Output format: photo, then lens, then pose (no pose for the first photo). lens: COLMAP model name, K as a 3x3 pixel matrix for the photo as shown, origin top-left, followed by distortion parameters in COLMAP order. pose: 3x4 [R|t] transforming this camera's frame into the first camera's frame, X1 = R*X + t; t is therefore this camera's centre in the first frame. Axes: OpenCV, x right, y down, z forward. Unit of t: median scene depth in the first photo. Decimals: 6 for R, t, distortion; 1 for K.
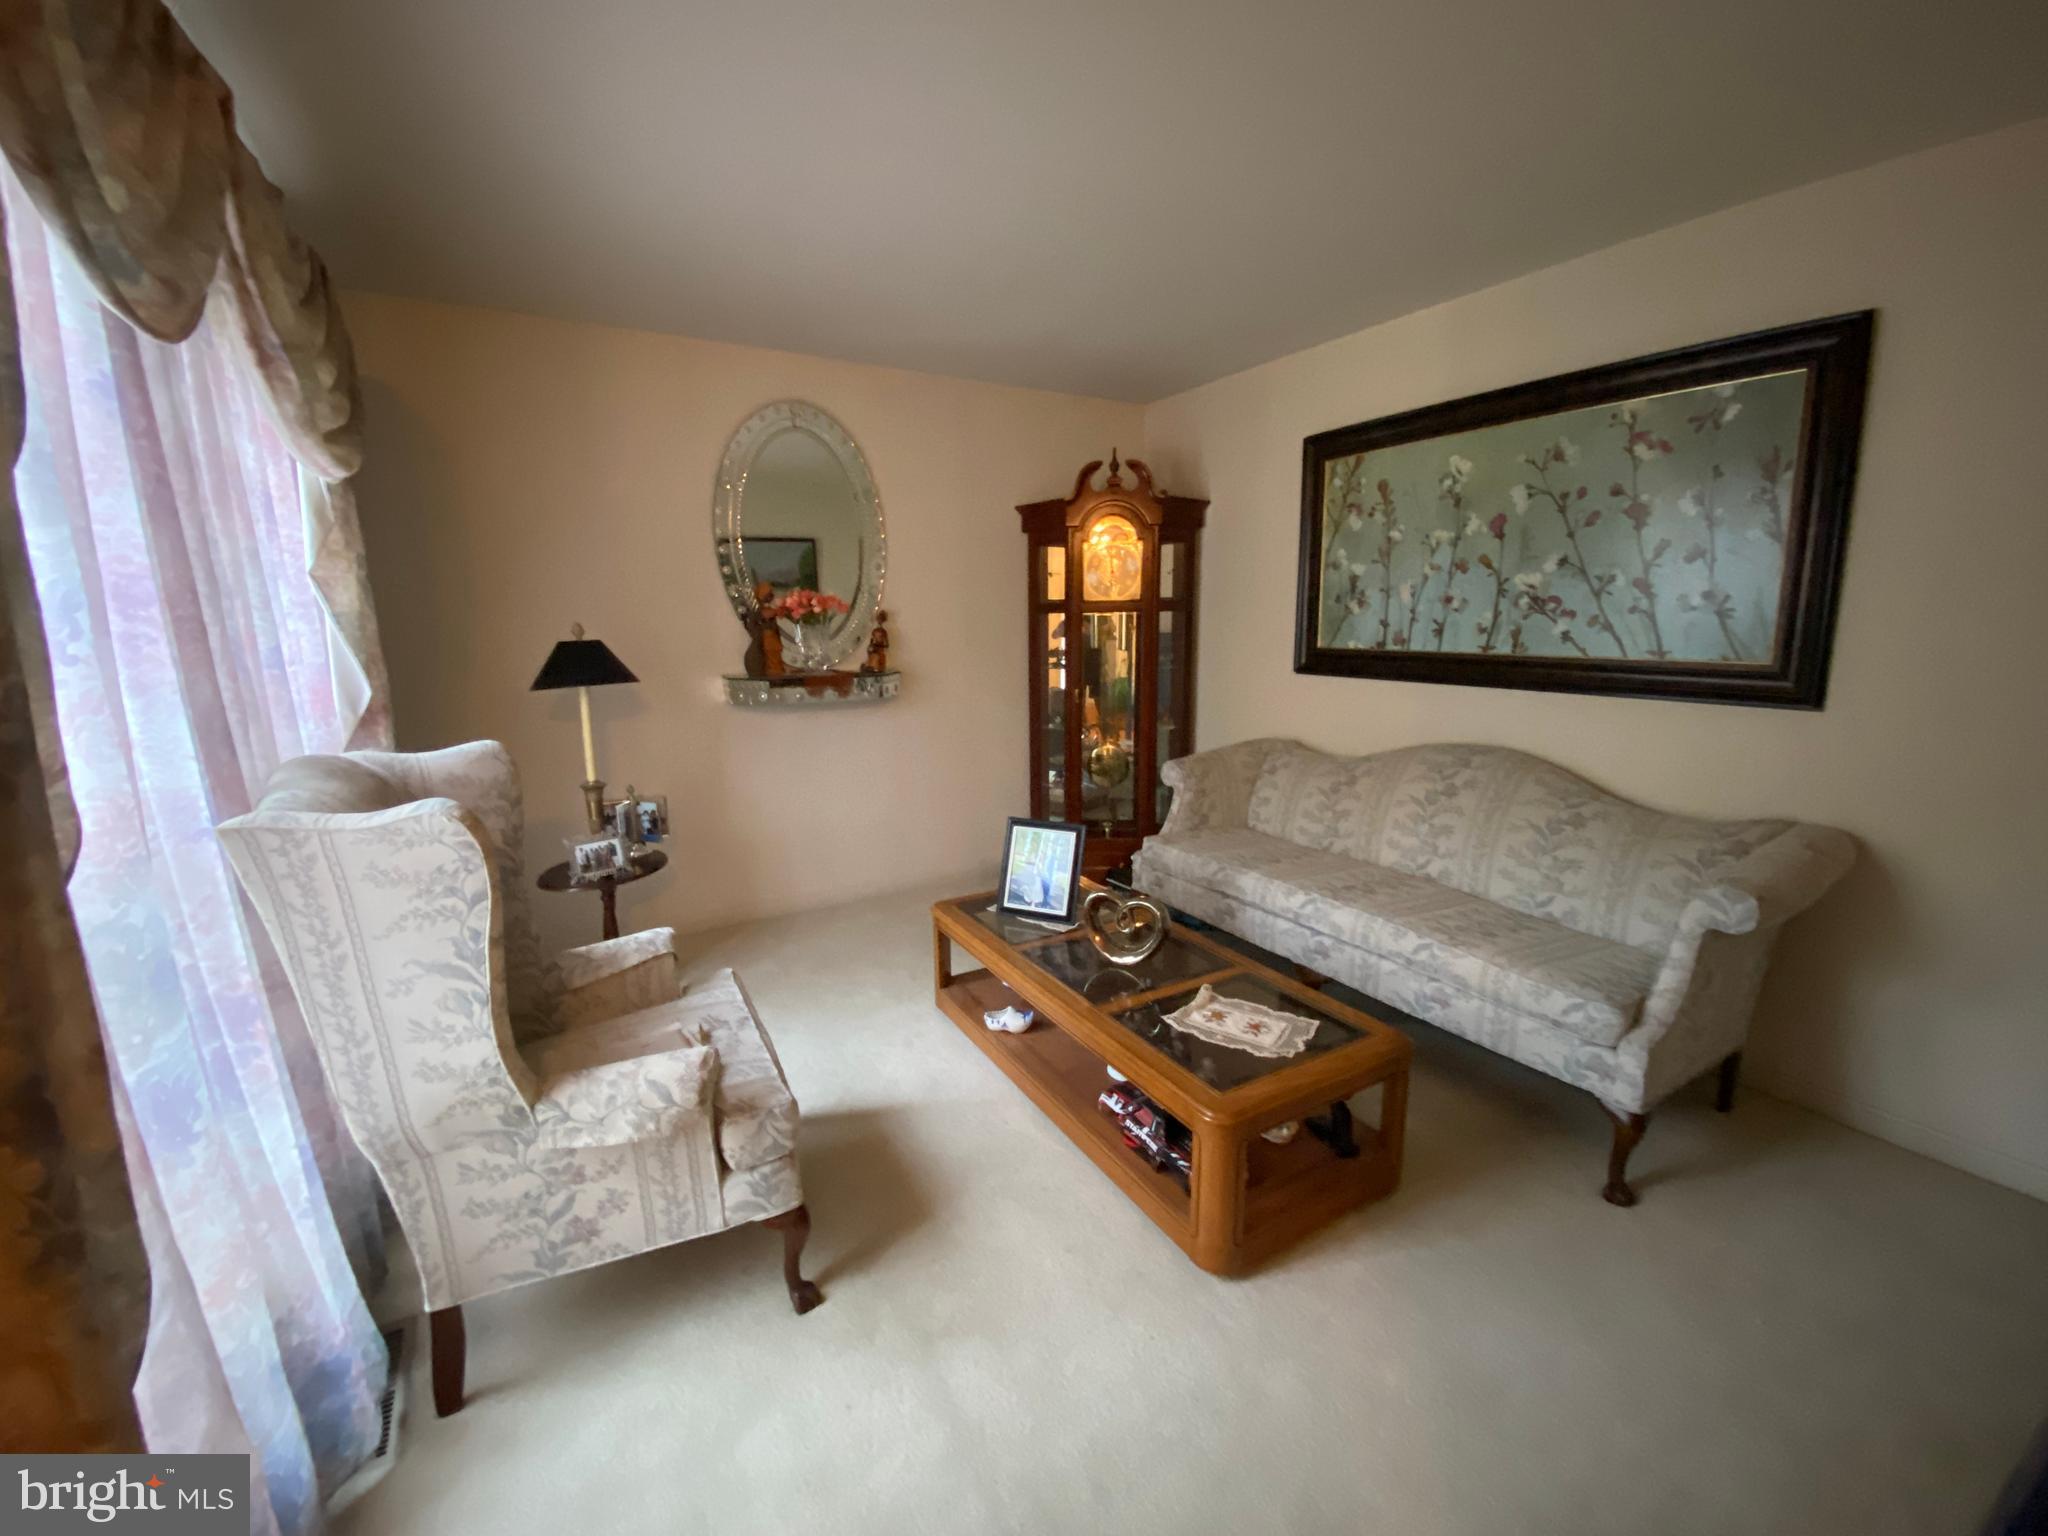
lens RADIAL K [[819.6, 0, 1018.4], [0, 819.6, 764.7], [0, 0, 1]] dist [0.010482, -0.018809]
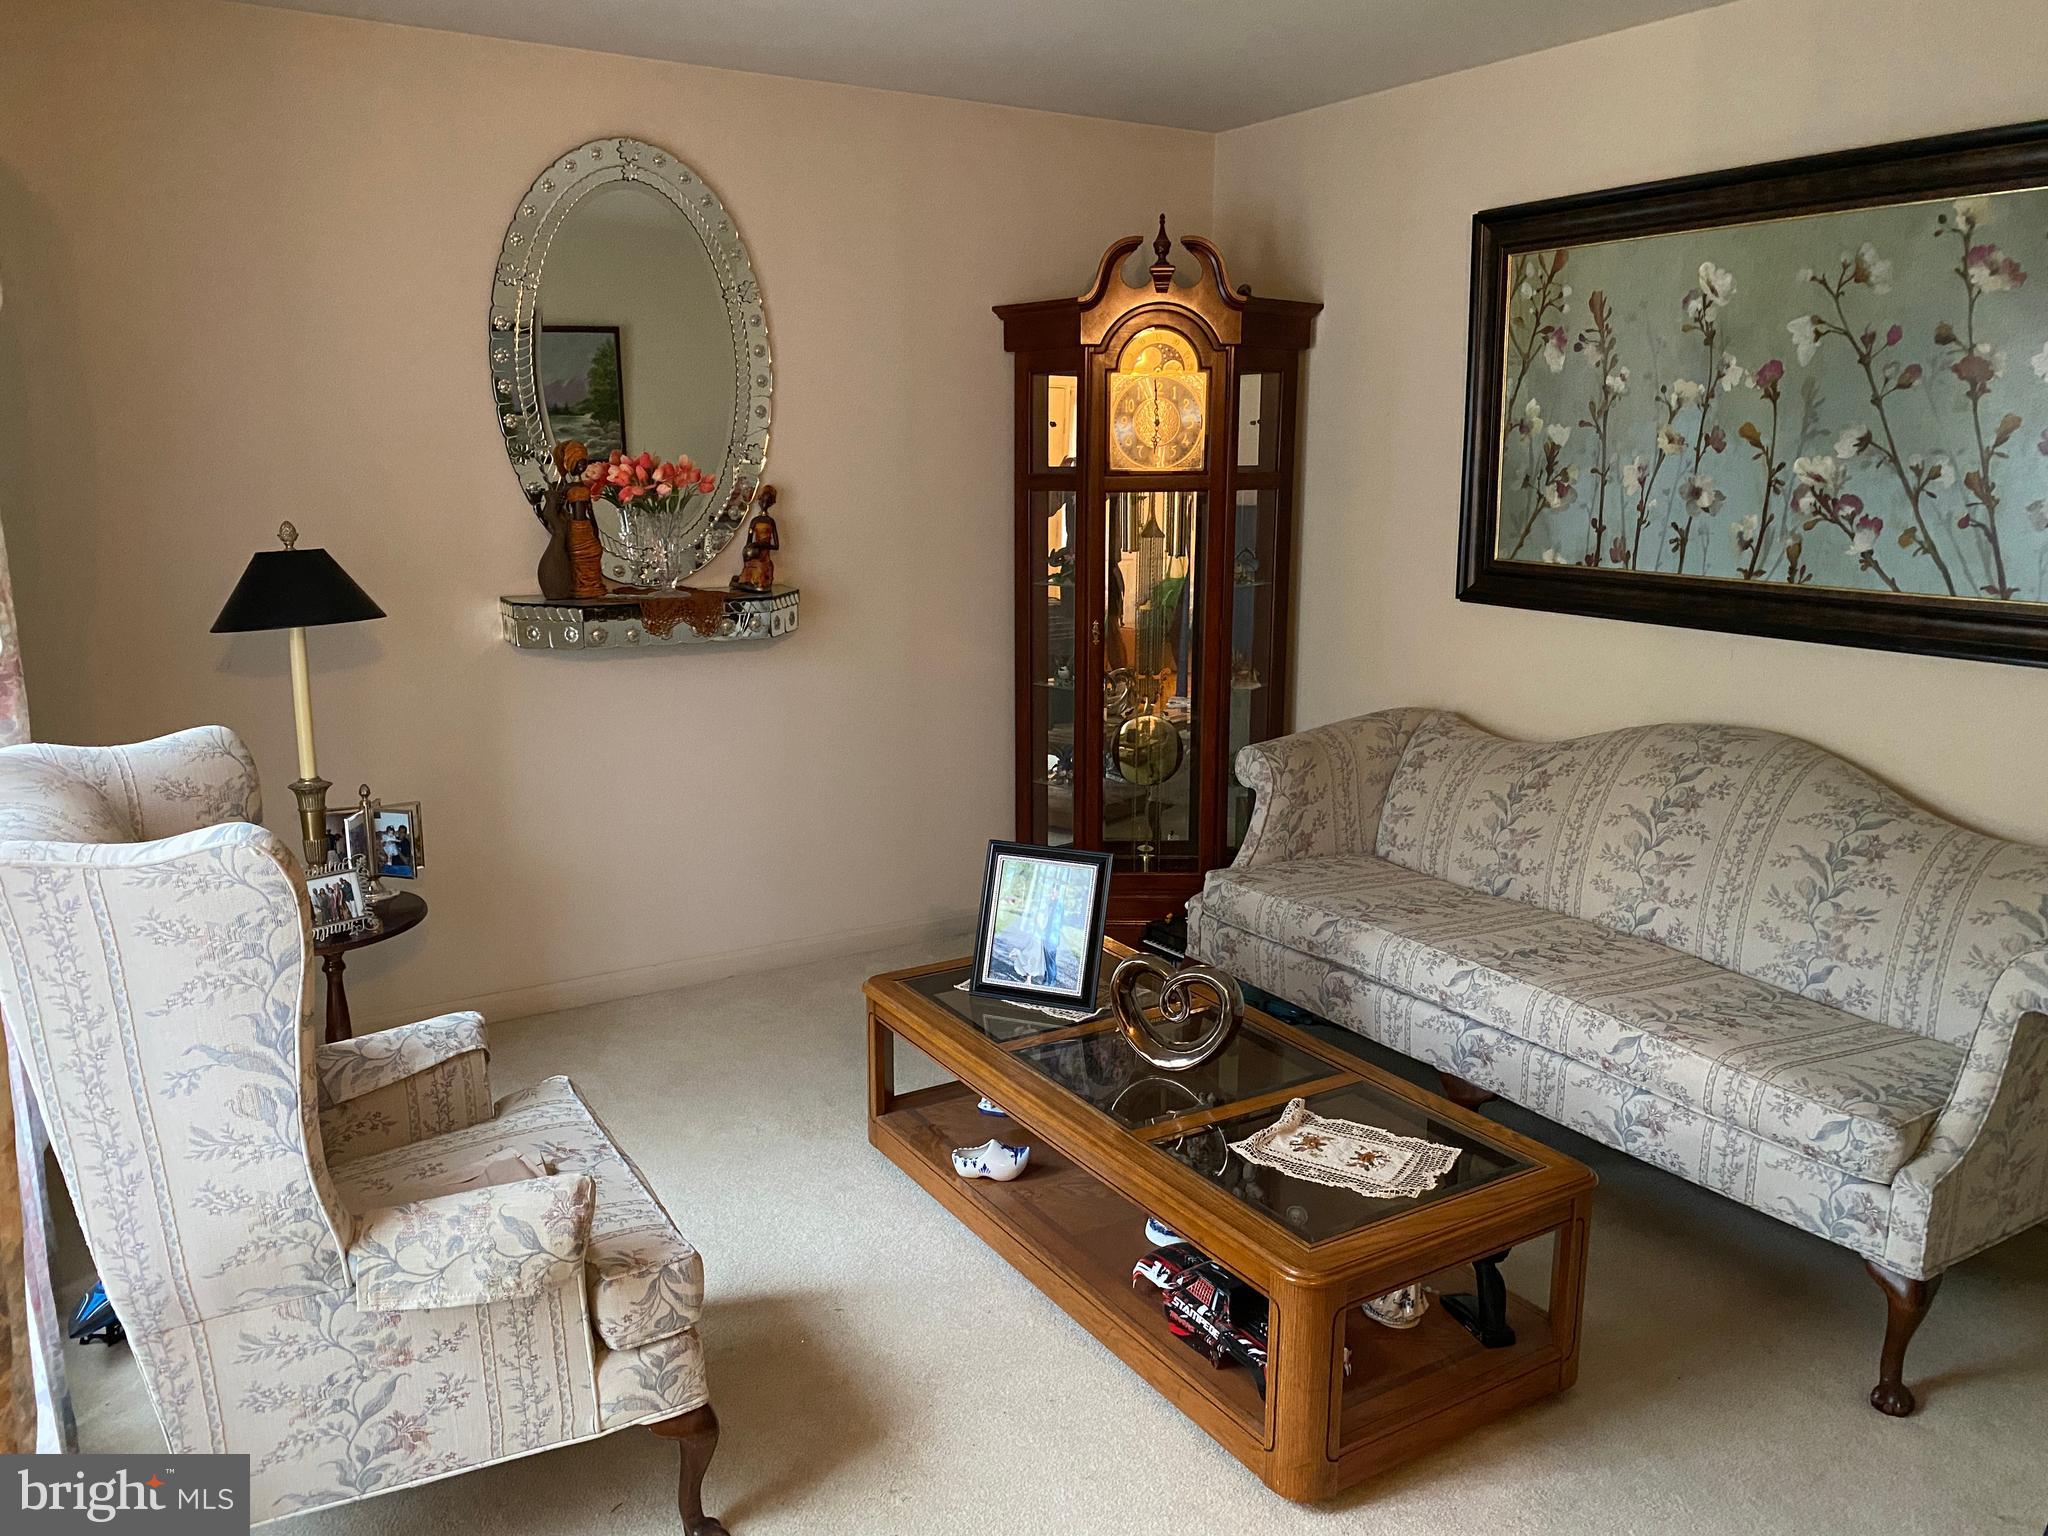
lens RADIAL K [[1567.7, 0, 1030.4], [0, 1567.7, 761.8], [0, 0, 1]] dist [0.004603, -0.004320]
pose [[0.999297, 0.005017, 0.037159, -0.026957], [-0.005841, 0.999739, 0.022099, -0.023329], [-0.037038, -0.022300, 0.999065, -0.201921]]
